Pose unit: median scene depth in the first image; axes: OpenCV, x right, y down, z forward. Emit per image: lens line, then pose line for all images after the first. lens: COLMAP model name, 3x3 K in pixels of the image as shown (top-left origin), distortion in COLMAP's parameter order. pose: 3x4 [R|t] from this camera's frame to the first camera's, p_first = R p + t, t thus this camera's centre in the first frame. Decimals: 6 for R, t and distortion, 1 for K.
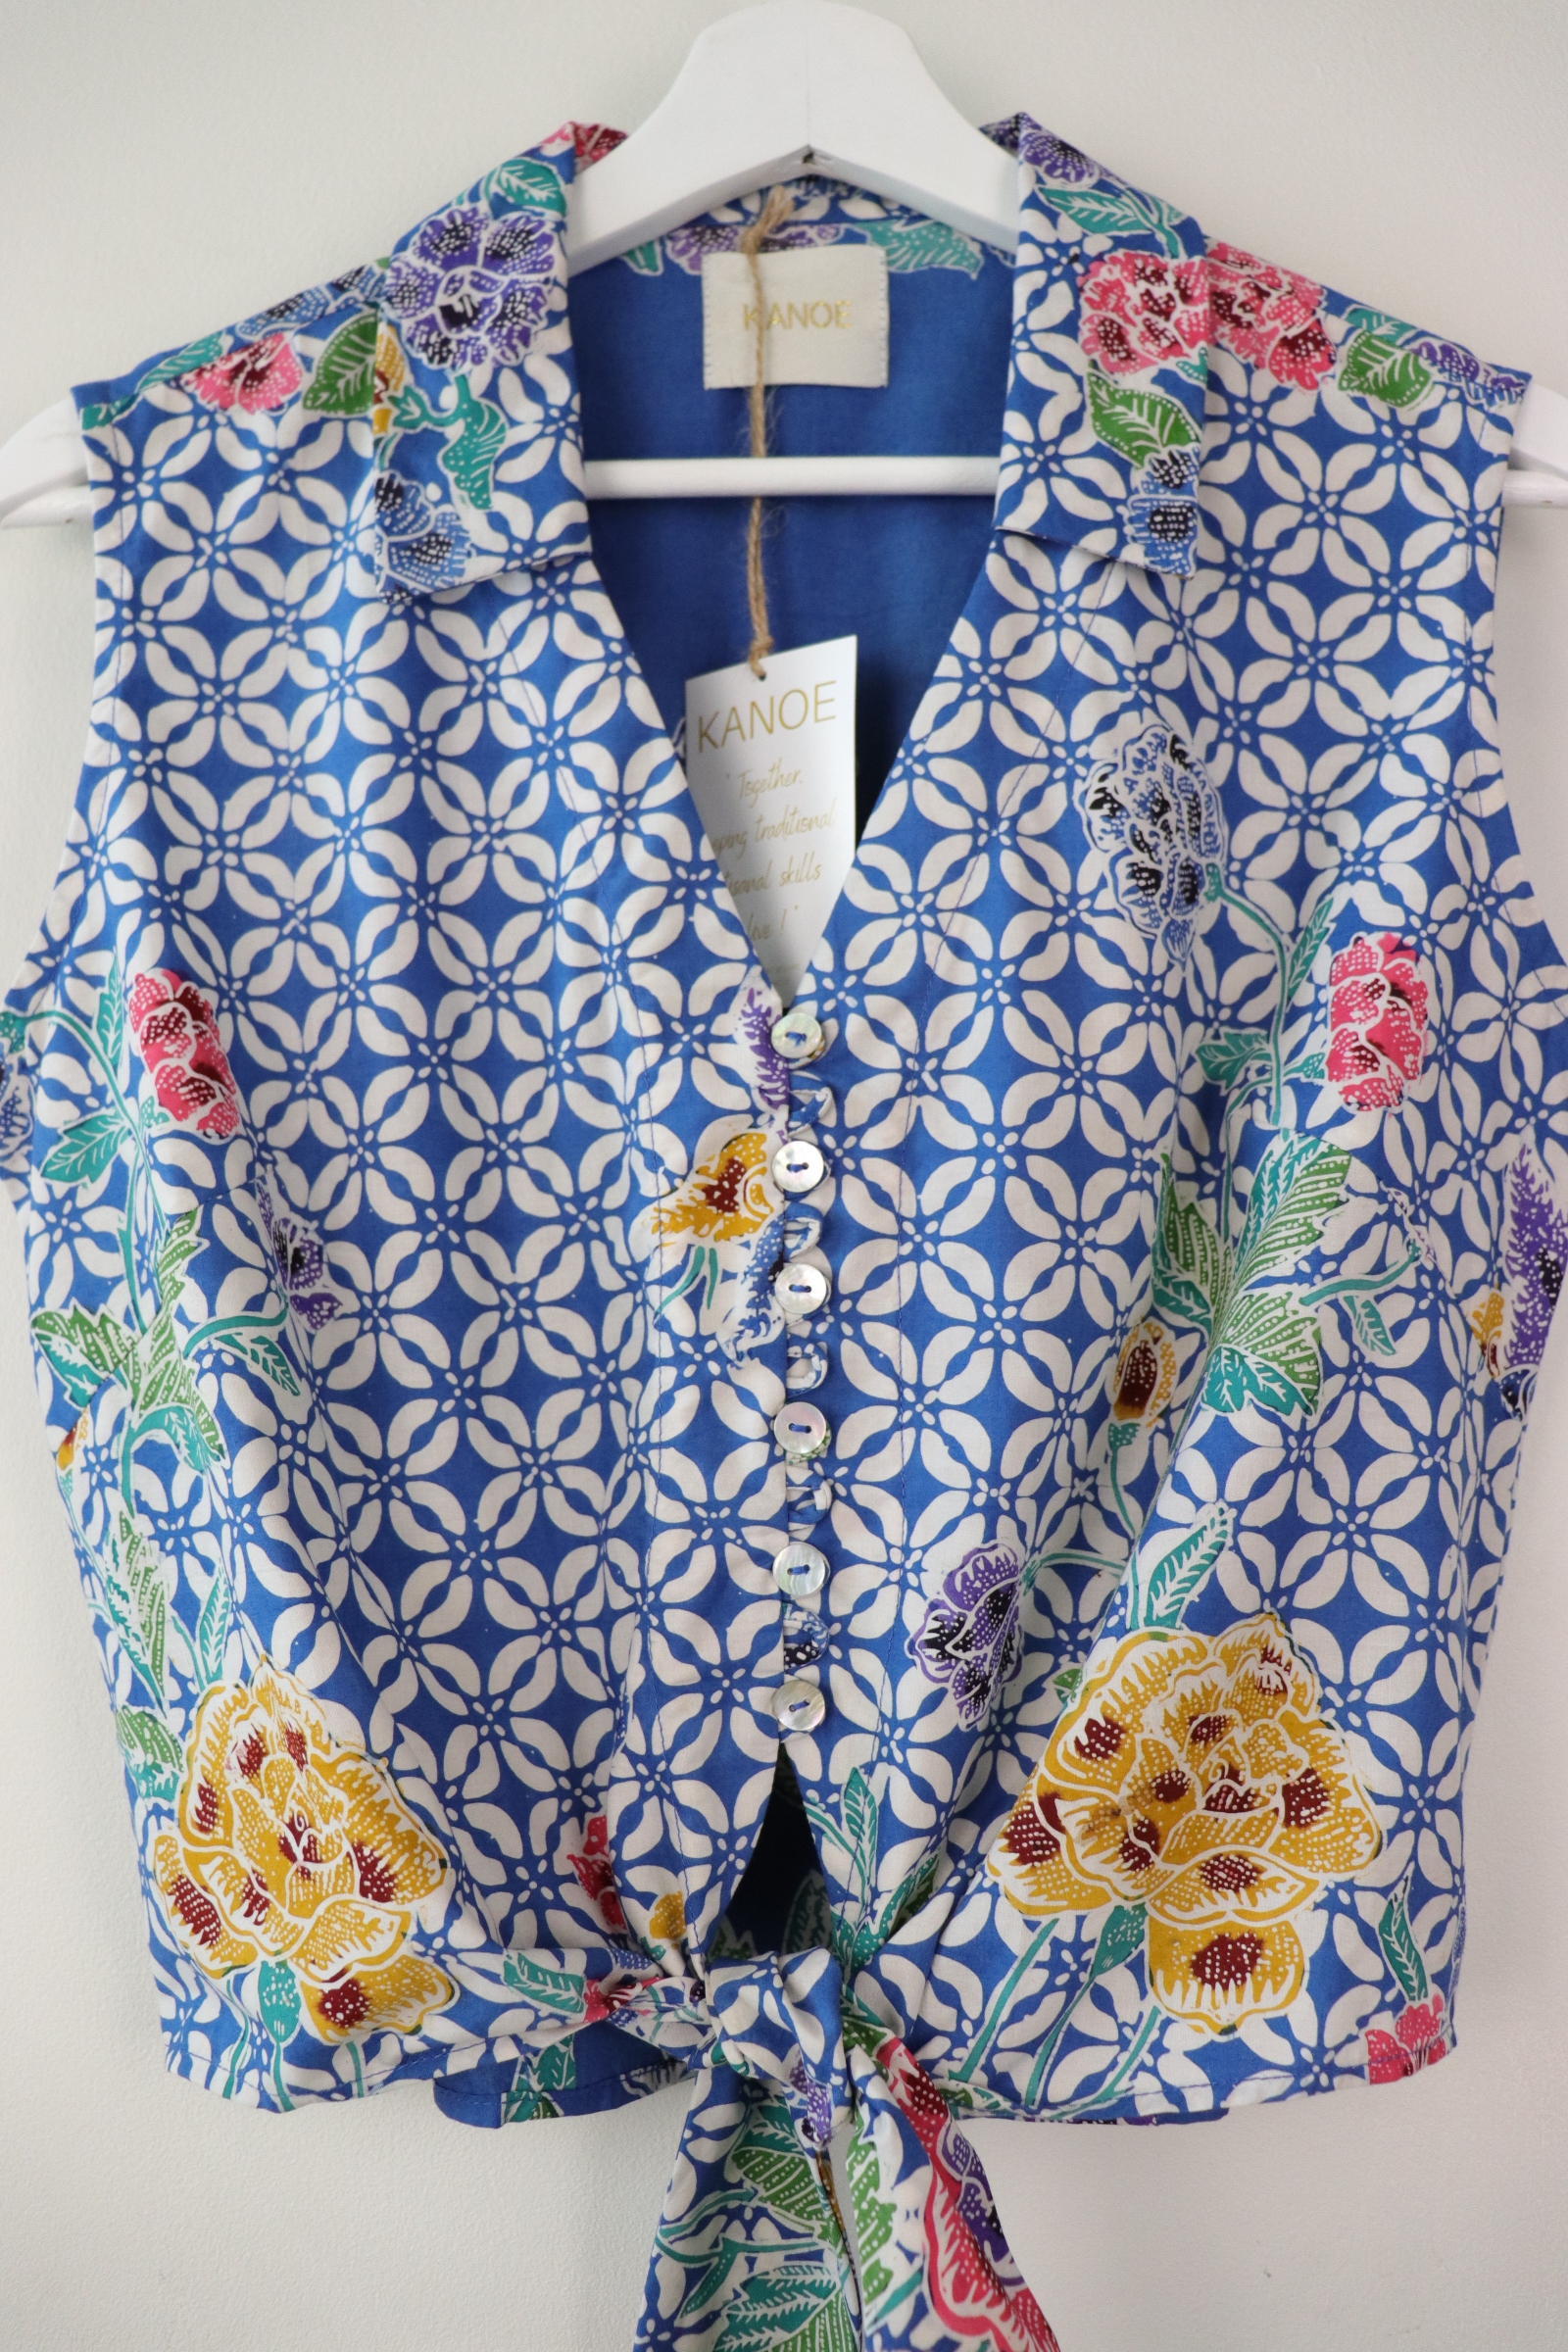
lens RADIAL K [[1942.5, 0, 779.6], [0, 1942.5, 1157.6], [0, 0, 1]] dist [-0.195721, 0.175331]
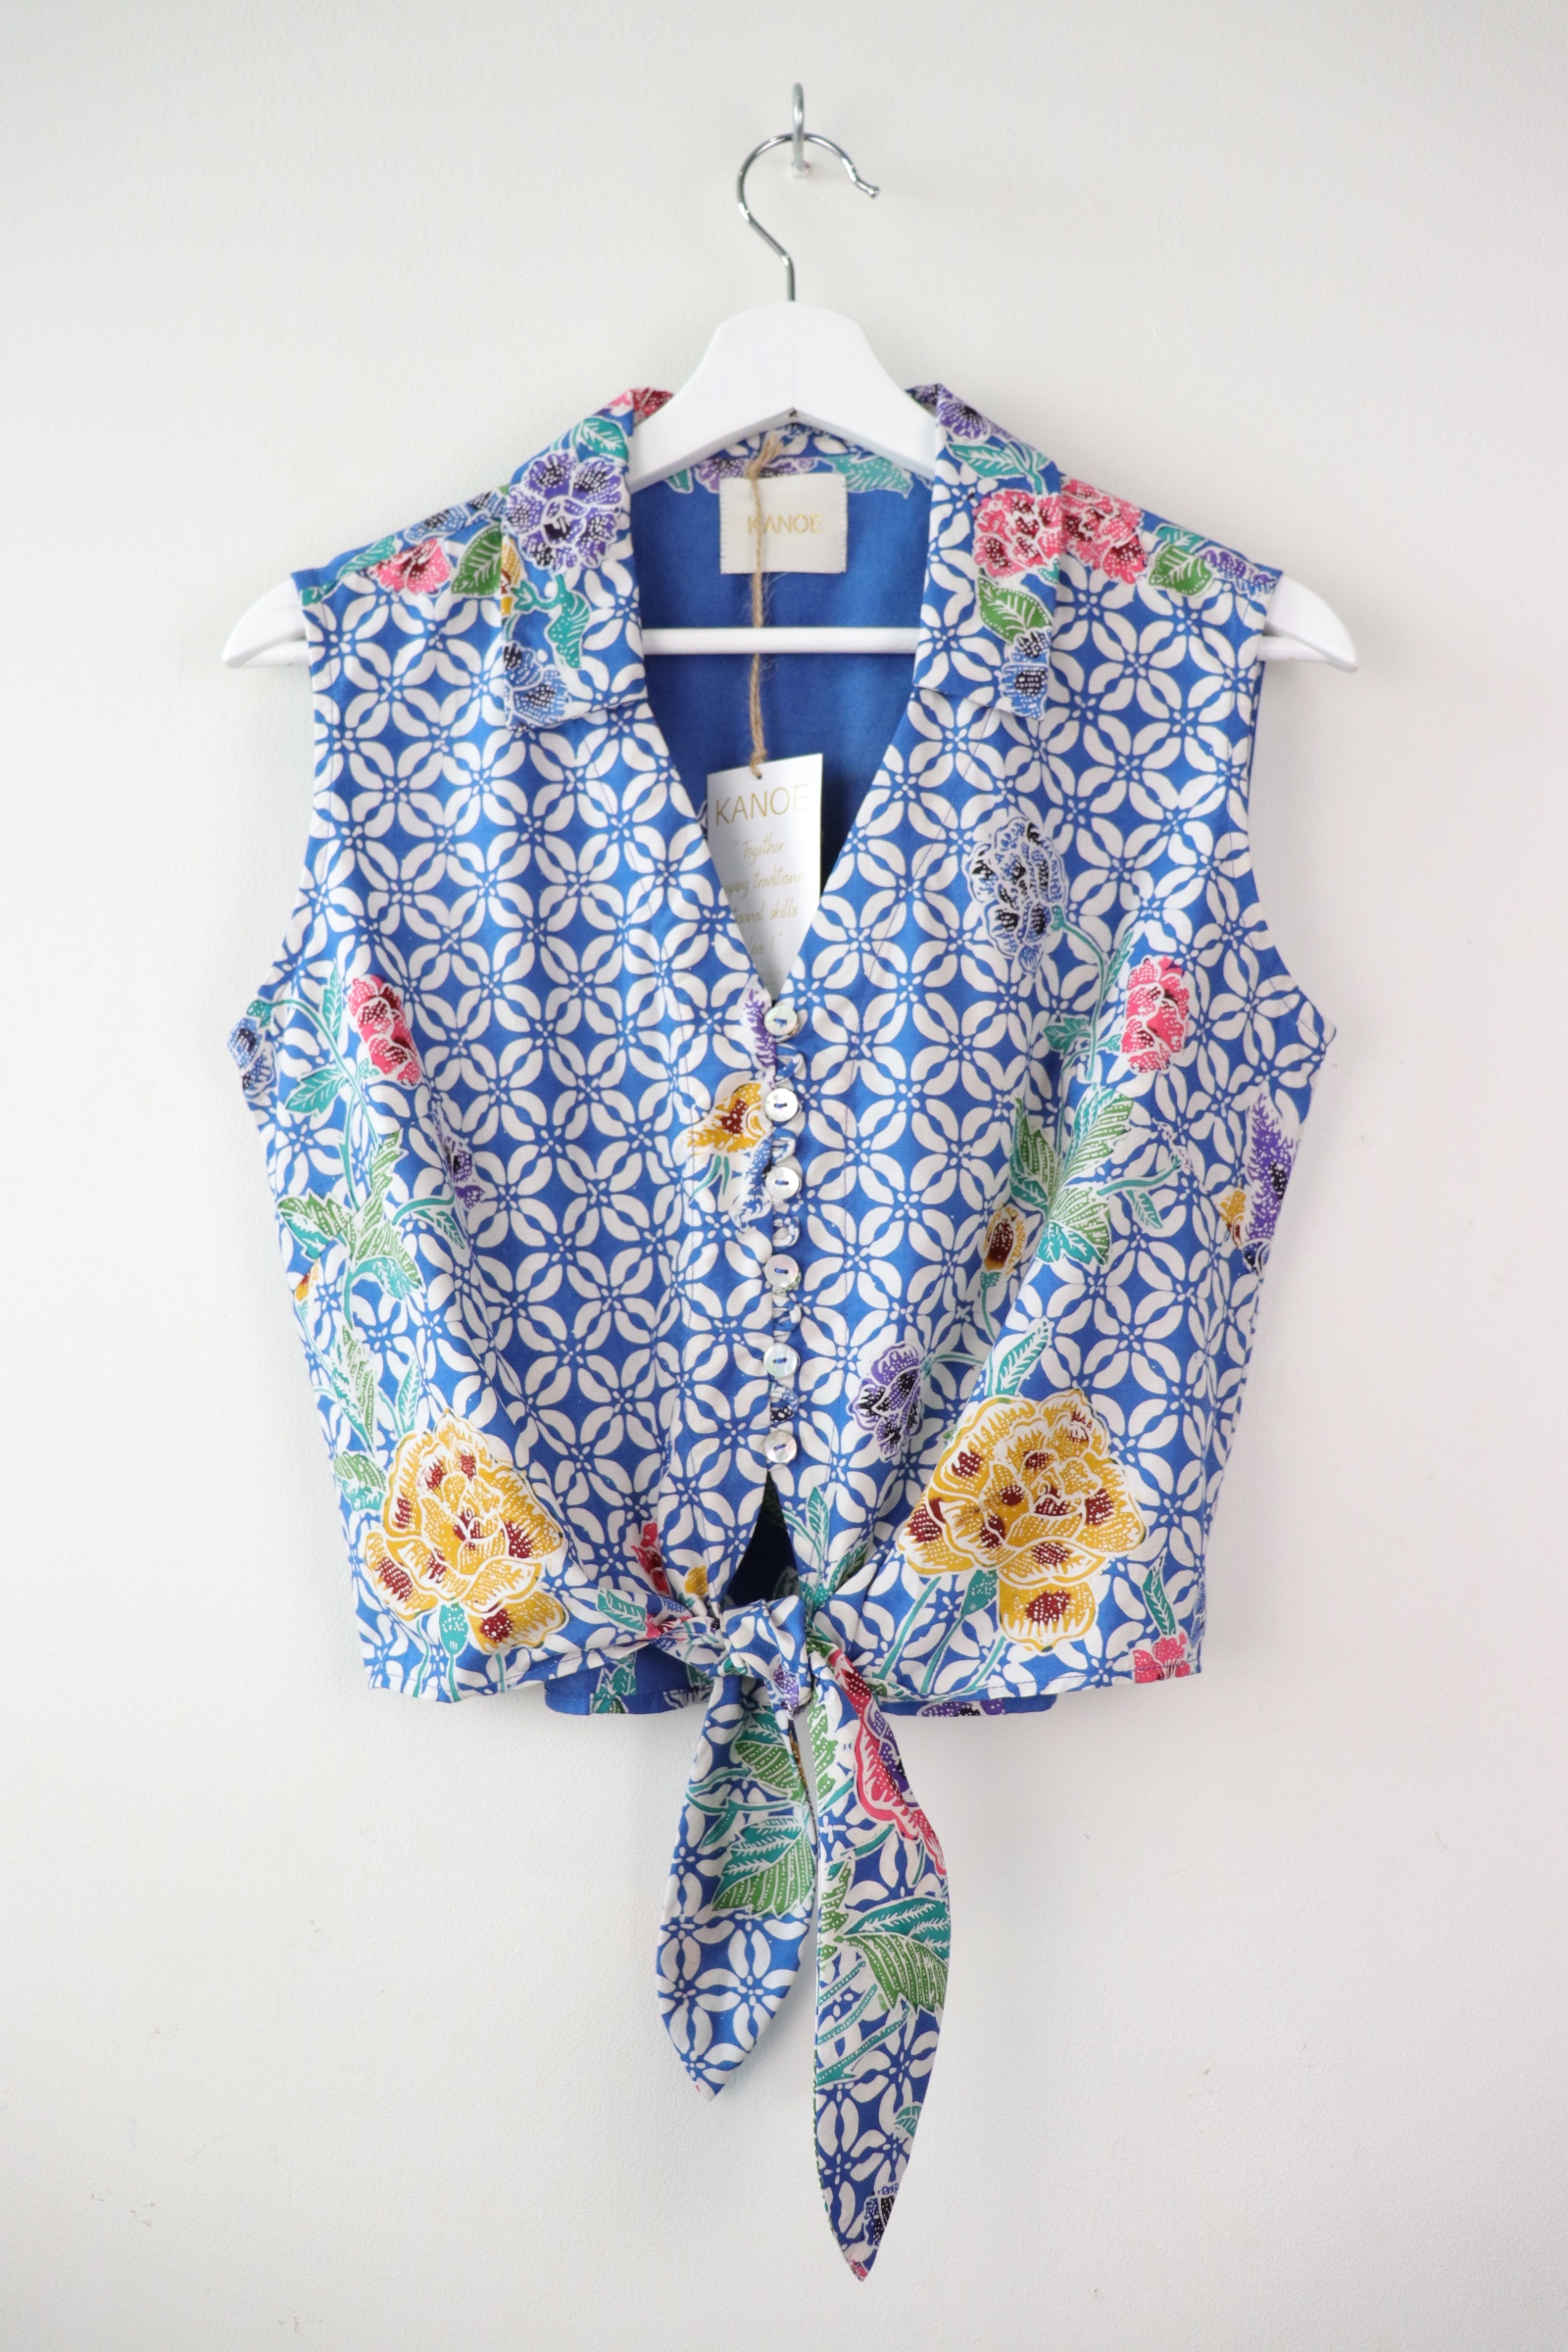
lens RADIAL K [[1942.5, 0, 779.6], [0, 1942.5, 1157.6], [0, 0, 1]] dist [-0.195721, 0.175331]
pose [[0.999932, 0.005896, 0.010030, -0.007088], [-0.006315, 0.999089, 0.042194, -0.018727], [-0.009772, -0.042254, 0.999059, -0.554962]]
